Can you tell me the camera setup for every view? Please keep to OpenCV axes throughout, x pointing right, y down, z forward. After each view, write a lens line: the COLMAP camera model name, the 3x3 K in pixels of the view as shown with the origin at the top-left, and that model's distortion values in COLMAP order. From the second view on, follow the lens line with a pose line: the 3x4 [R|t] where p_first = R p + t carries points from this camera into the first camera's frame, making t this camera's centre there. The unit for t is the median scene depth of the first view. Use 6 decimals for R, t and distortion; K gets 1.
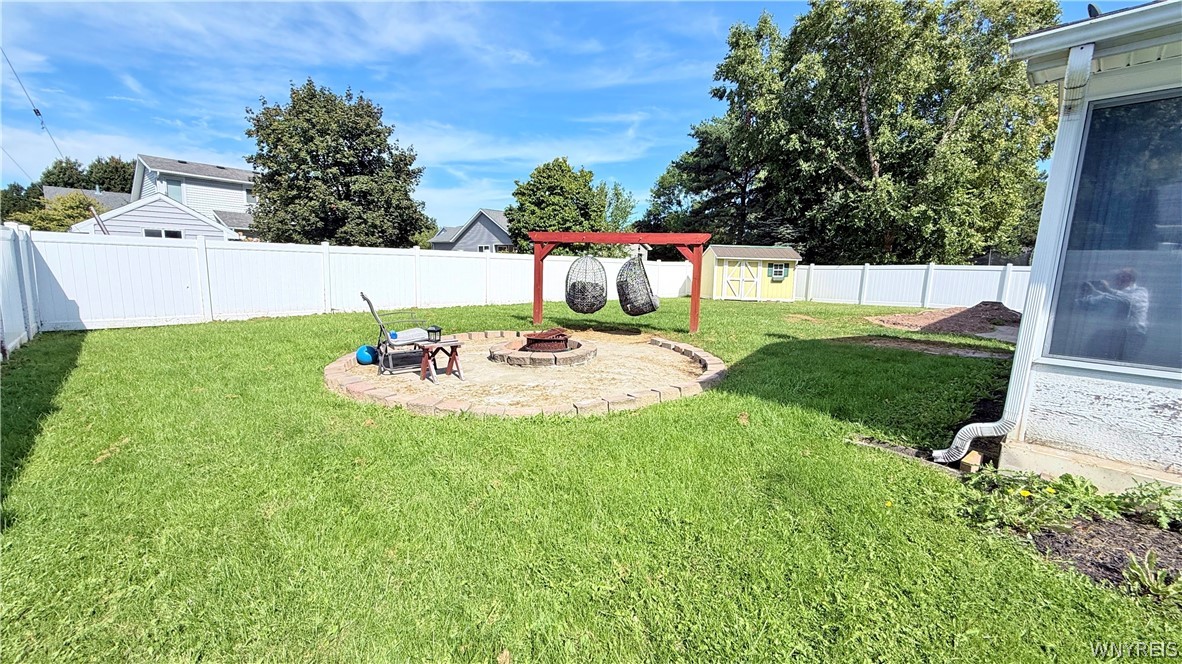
lens RADIAL K [[474.1, 0, 587.3], [0, 474.1, 339.2], [0, 0, 1]] dist [0.002563, 0.000259]
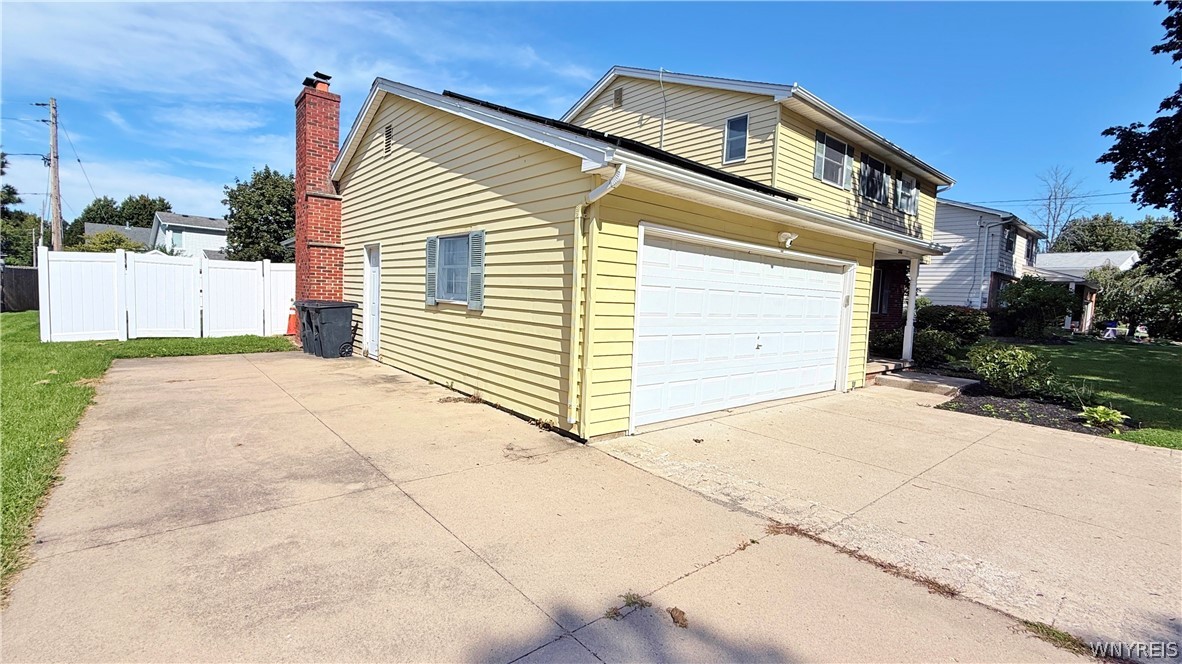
lens RADIAL K [[515.7, 0, 589.1], [0, 515.7, 332.3], [0, 0, 1]] dist [-0.000440, -0.000526]
pose [[0.998329, 0.011531, -0.056621, 0.446245], [-0.015990, 0.996752, -0.078932, 0.077867], [0.055527, 0.079705, 0.995271, -0.441959]]
